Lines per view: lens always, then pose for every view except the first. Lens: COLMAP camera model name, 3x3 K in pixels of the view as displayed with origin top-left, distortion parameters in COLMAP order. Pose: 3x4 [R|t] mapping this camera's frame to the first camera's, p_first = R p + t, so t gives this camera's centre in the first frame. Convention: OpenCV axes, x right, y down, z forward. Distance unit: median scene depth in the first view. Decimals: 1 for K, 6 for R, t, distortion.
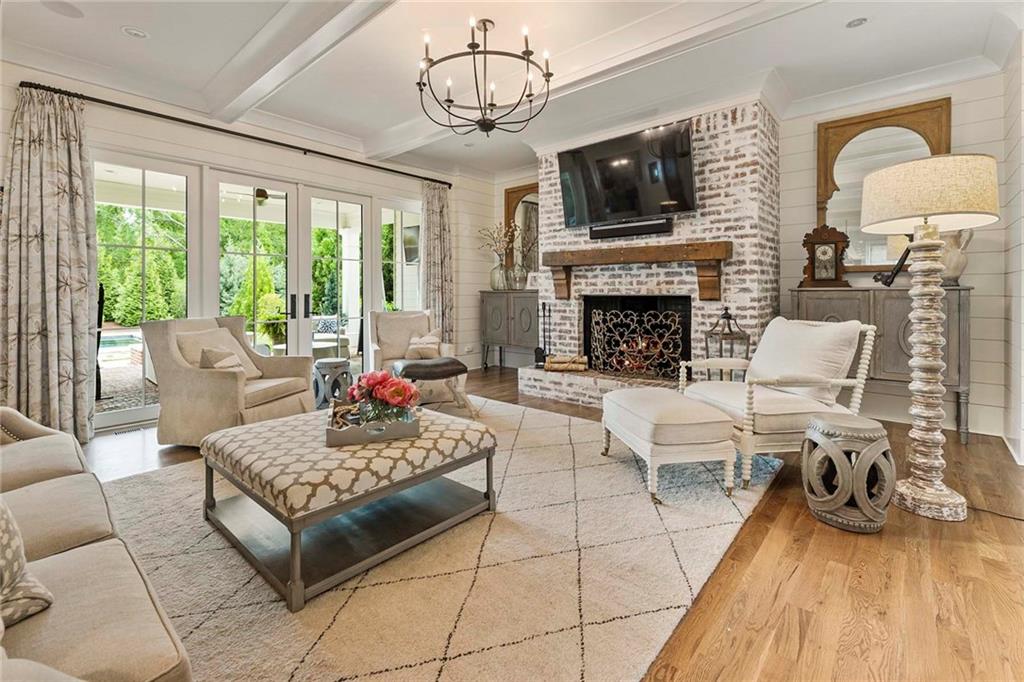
lens RADIAL K [[432.4, 0, 518.5], [0, 432.4, 292.6], [0, 0, 1]] dist [-0.004292, -0.000120]
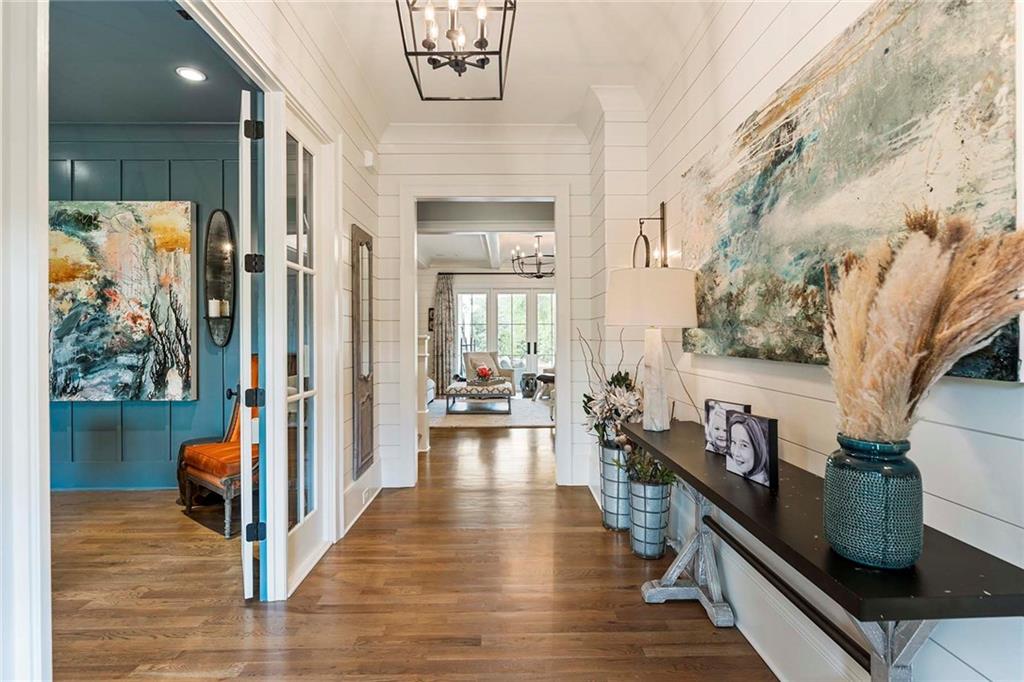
lens RADIAL K [[493.1, 0, 514.8], [0, 493.1, 339.0], [0, 0, 1]] dist [0.002885, -0.000241]
pose [[0.667158, -0.003516, -0.744908, 1.496960], [0.002078, 0.999994, -0.002859, -0.008198], [0.744913, 0.000360, 0.667161, -0.775183]]
